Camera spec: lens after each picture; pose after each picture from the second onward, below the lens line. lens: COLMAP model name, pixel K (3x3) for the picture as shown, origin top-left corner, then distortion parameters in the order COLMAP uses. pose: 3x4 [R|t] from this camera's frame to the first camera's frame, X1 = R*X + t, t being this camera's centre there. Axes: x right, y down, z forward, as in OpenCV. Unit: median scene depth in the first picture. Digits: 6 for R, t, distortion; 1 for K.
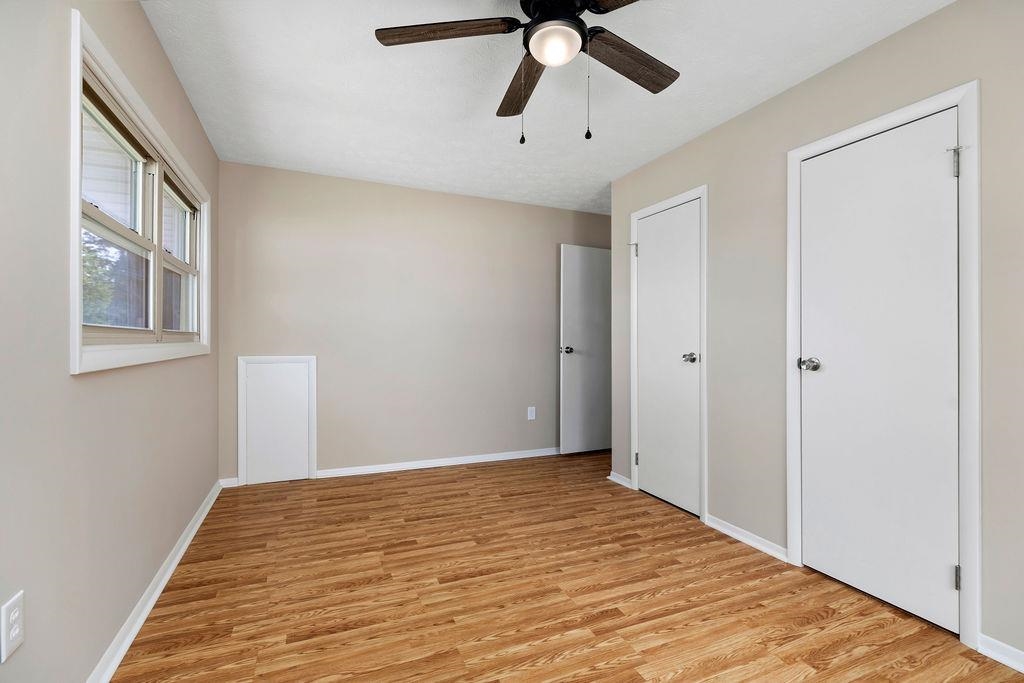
lens RADIAL K [[463.4, 0, 508.4], [0, 463.4, 335.2], [0, 0, 1]] dist [0.004376, 0.000260]
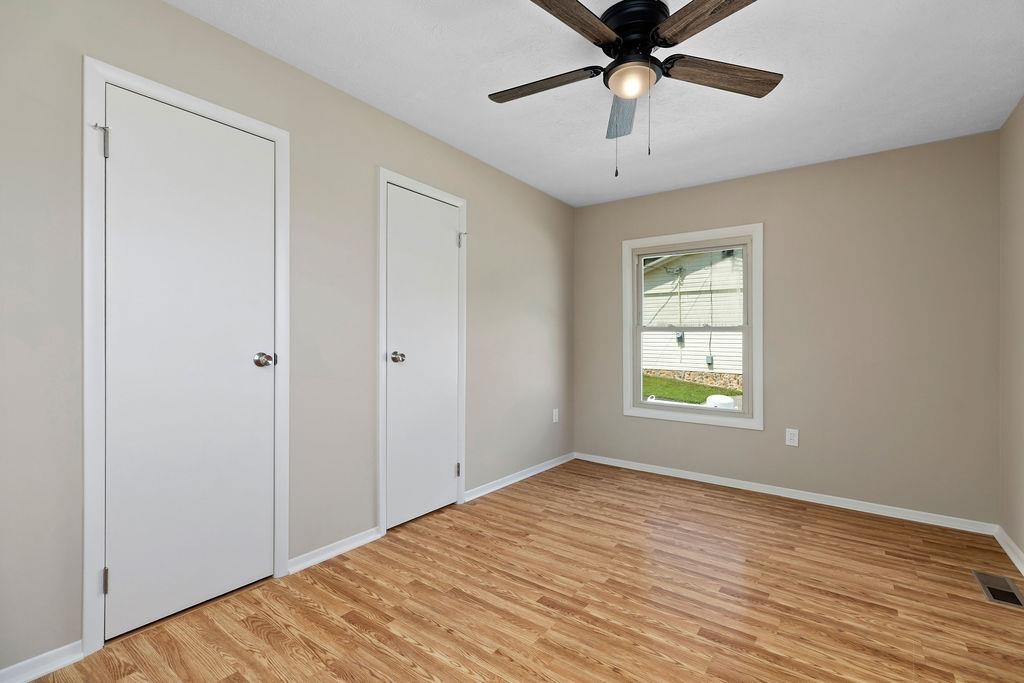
lens RADIAL K [[463.0, 0, 510.7], [0, 463.0, 350.2], [0, 0, 1]] dist [0.001950, 0.000098]
pose [[-0.506876, -0.033451, 0.861369, -0.573783], [-0.027432, 0.999367, 0.022667, 0.010259], [-0.861582, -0.012140, -0.507473, 1.504289]]
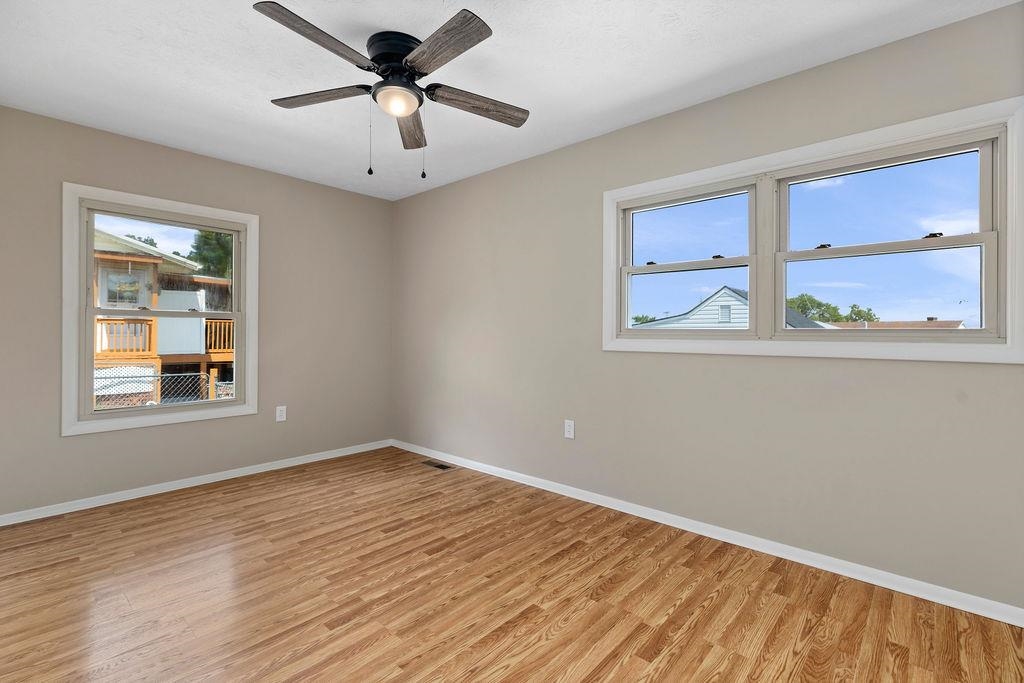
lens RADIAL K [[463.4, 0, 508.4], [0, 463.4, 335.2], [0, 0, 1]] dist [0.004376, 0.000260]
pose [[-0.909477, -0.011407, -0.415598, 0.287102], [-0.008528, 0.999925, -0.008782, 0.024219], [0.415667, -0.004443, -0.909506, 1.868595]]
